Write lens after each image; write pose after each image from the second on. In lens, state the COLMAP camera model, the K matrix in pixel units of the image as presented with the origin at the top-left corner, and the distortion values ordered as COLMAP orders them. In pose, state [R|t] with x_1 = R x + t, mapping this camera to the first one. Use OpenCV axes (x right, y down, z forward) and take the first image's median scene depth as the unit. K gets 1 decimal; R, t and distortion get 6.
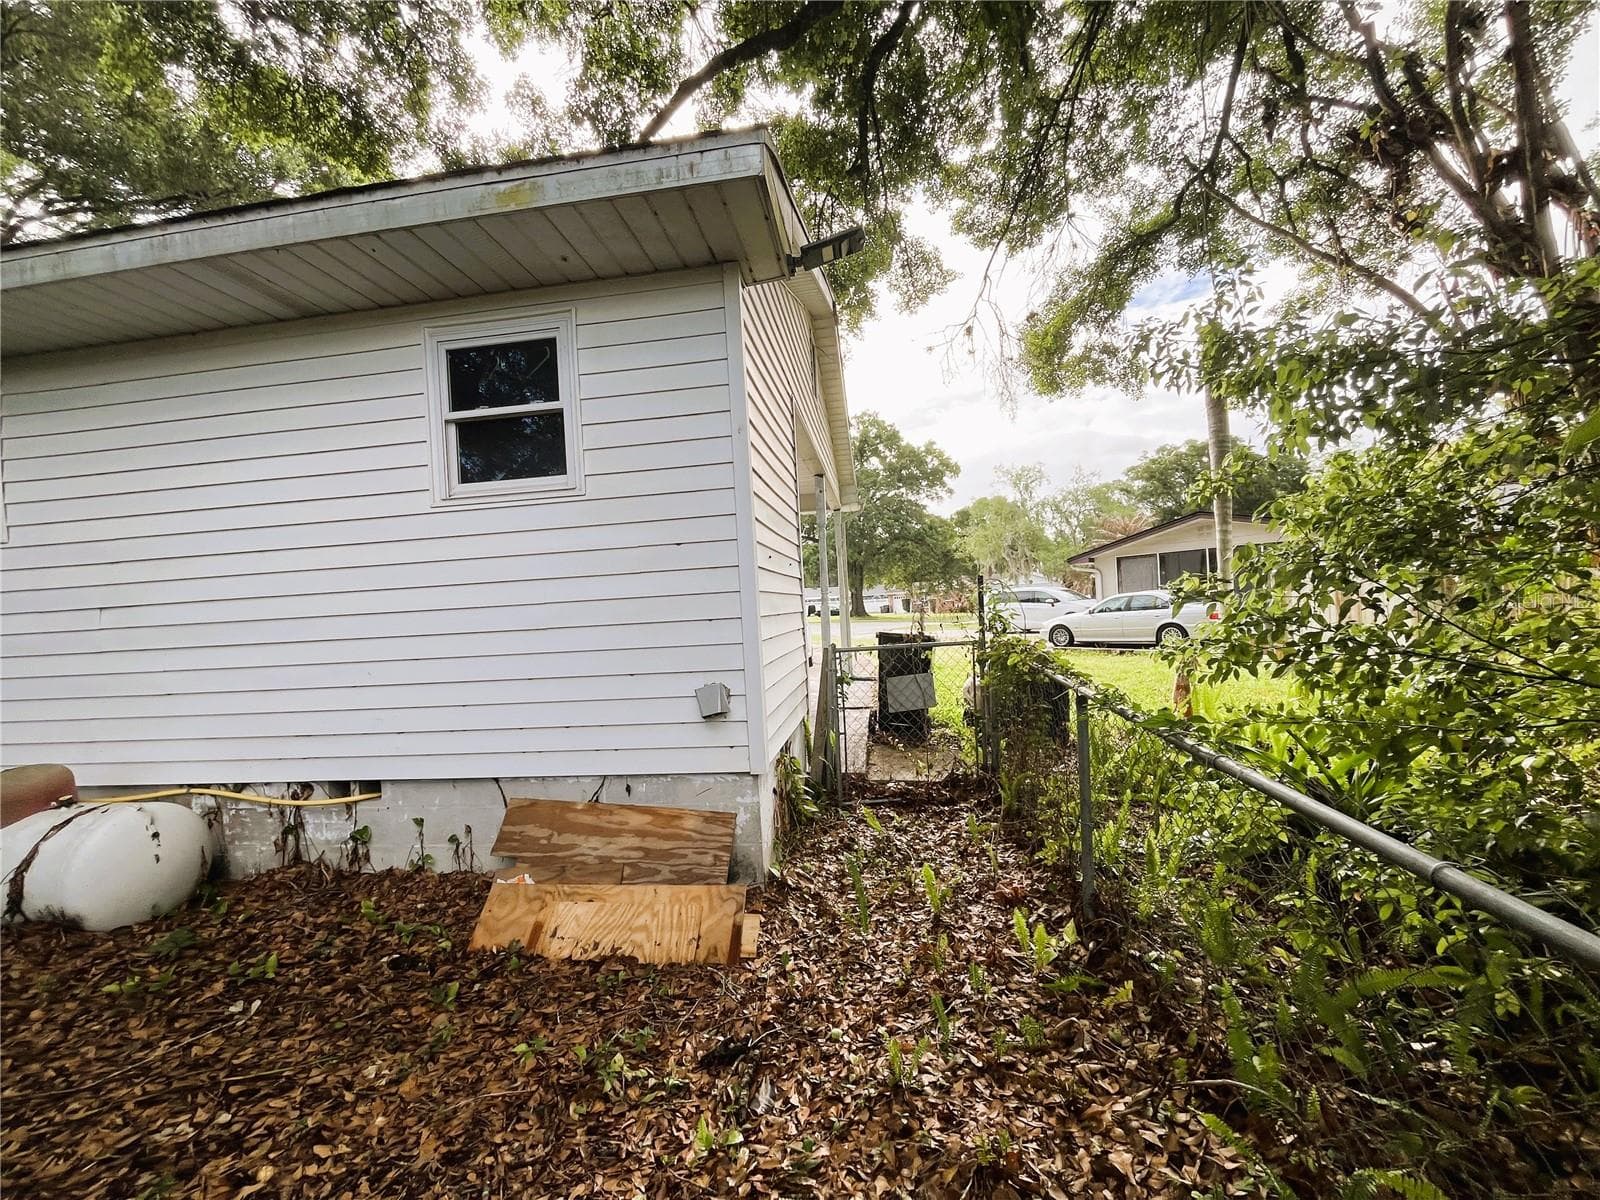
lens RADIAL K [[647.4, 0, 798.2], [0, 647.4, 606.8], [0, 0, 1]] dist [-0.001181, 0.000077]
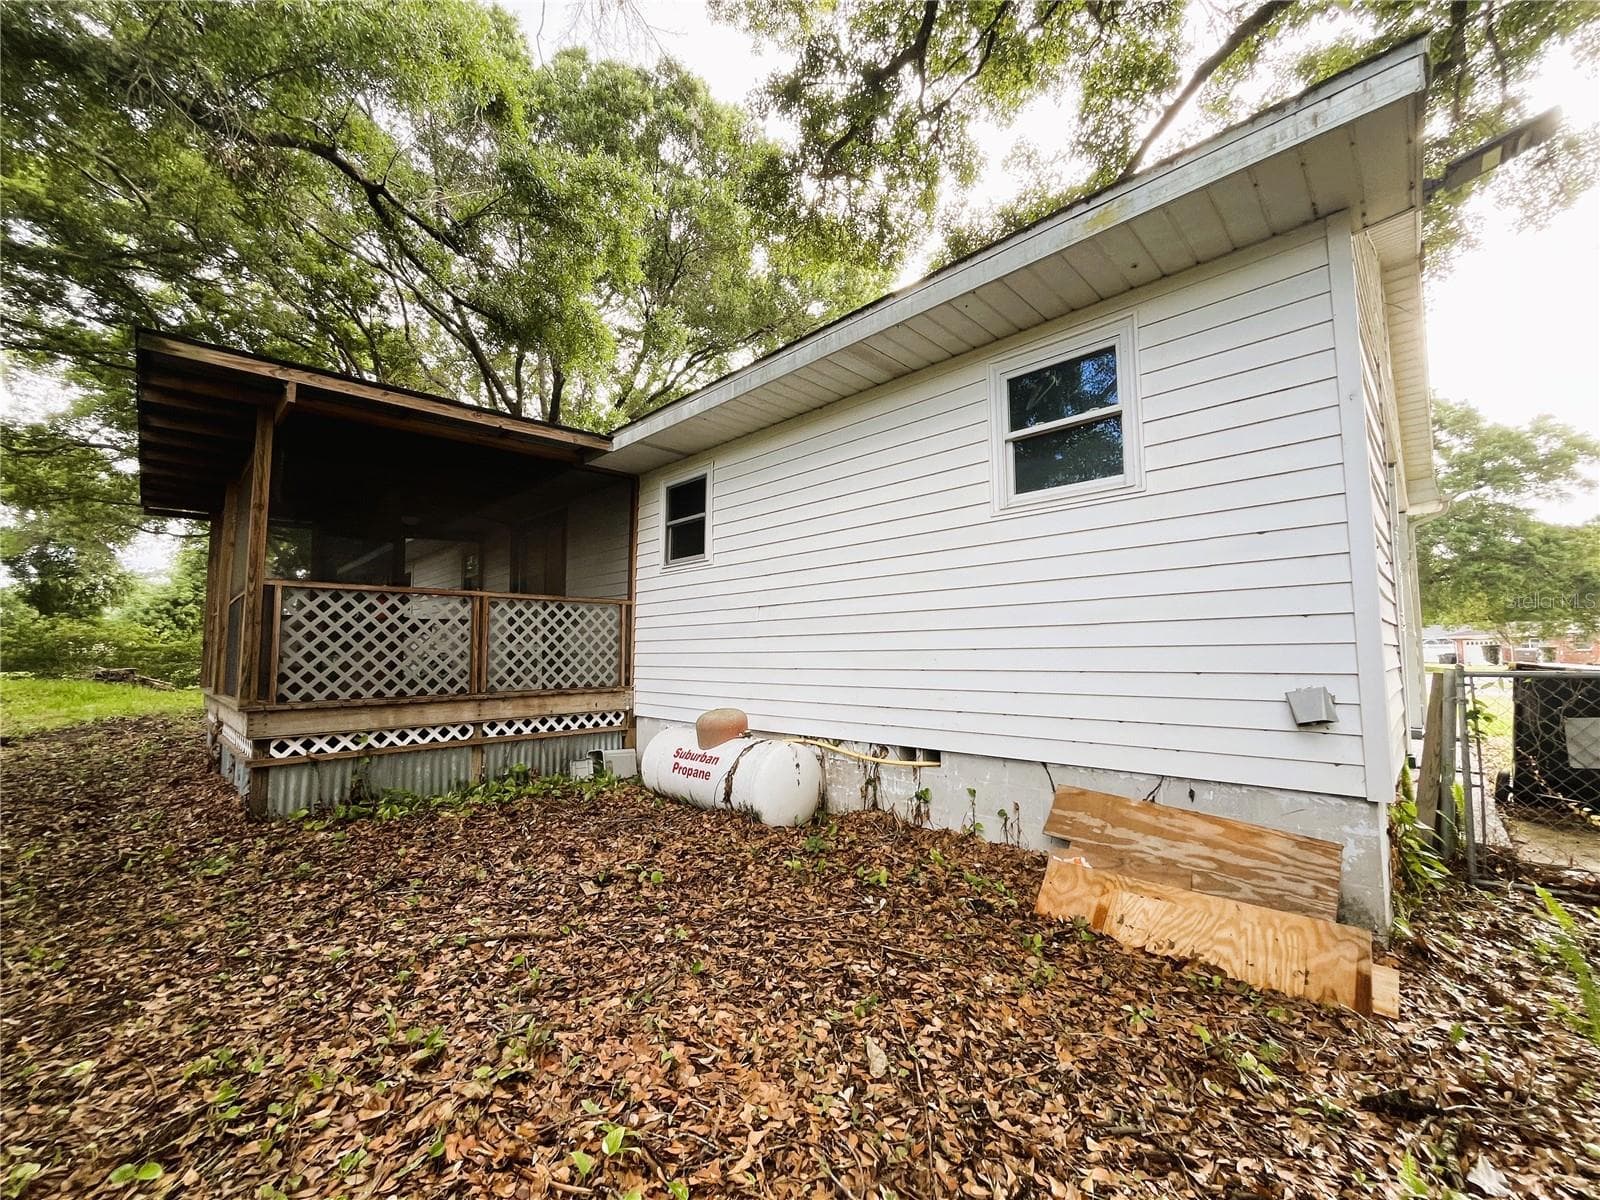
lens RADIAL K [[647.4, 0, 798.2], [0, 647.4, 606.8], [0, 0, 1]] dist [-0.001181, 0.000077]
pose [[0.796467, 0.004152, -0.604667, -0.146111], [-0.037005, 0.998437, -0.041887, 0.067251], [0.603548, 0.055738, 0.795376, -0.112617]]
